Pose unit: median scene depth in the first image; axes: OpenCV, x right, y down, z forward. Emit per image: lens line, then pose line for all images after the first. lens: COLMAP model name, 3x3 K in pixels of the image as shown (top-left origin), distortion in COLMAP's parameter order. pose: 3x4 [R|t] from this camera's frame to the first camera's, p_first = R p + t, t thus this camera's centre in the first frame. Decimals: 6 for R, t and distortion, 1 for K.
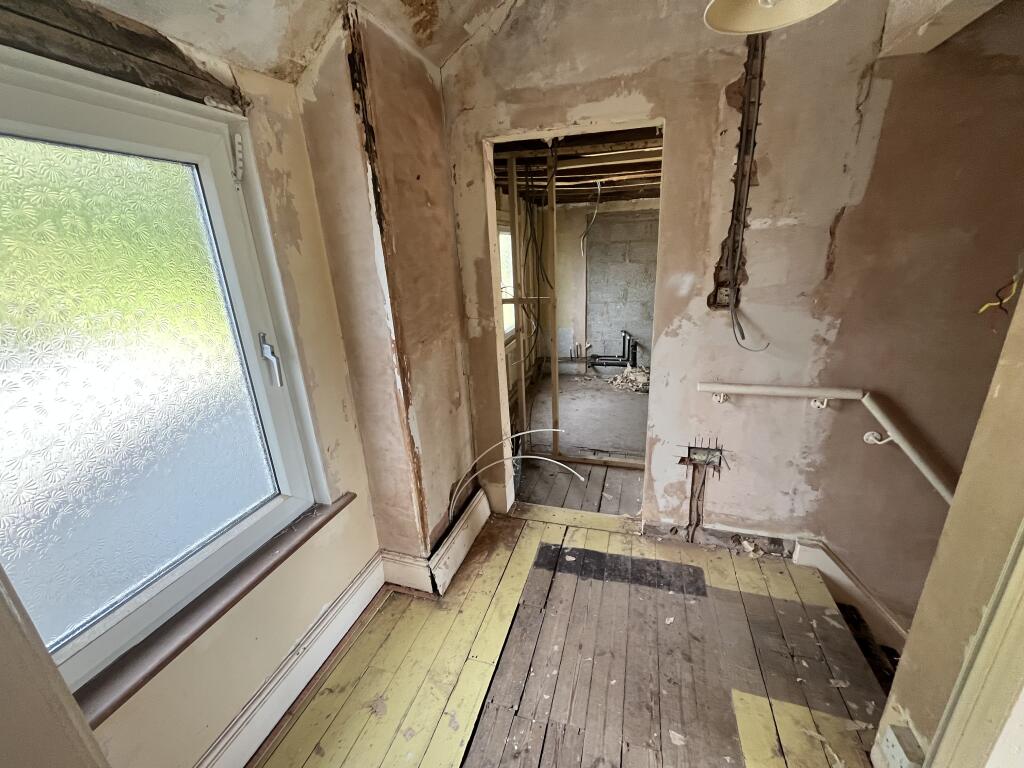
lens RADIAL K [[416.3, 0, 512.7], [0, 416.3, 384.8], [0, 0, 1]] dist [0.002199, 0.000710]
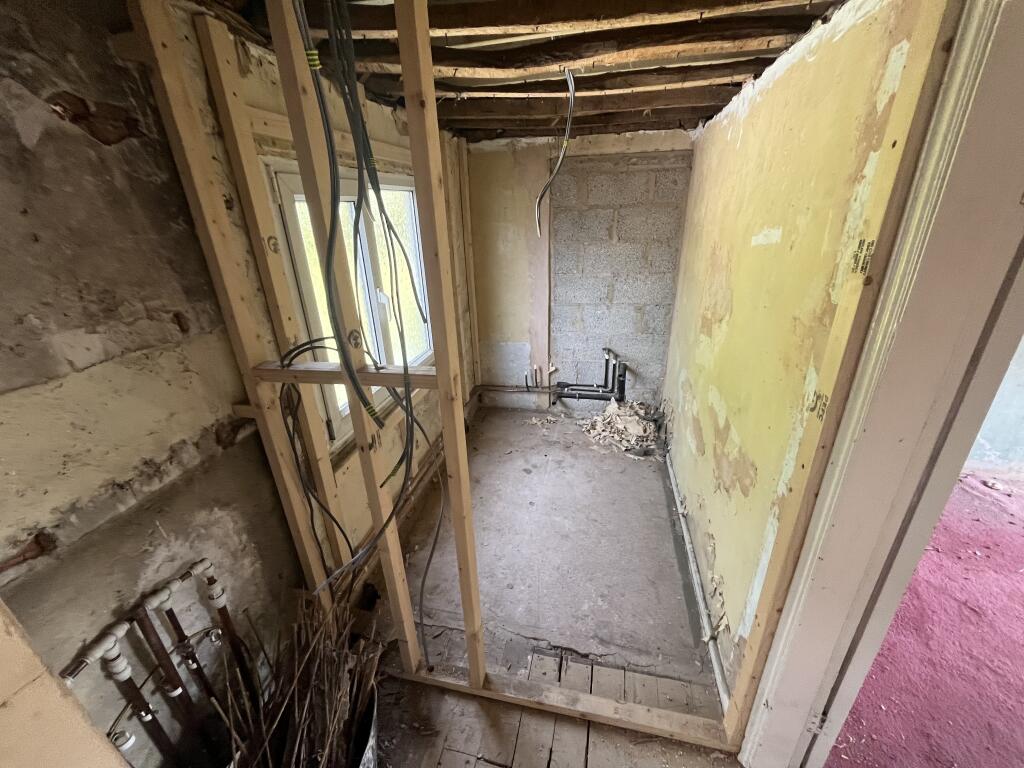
lens RADIAL K [[416.3, 0, 515.4], [0, 416.3, 383.1], [0, 0, 1]] dist [0.002199, 0.000710]
pose [[0.996776, -0.015055, 0.078811, 0.074678], [0.008499, 0.996524, 0.082872, -0.132275], [-0.079785, -0.081935, 0.993439, 0.369414]]
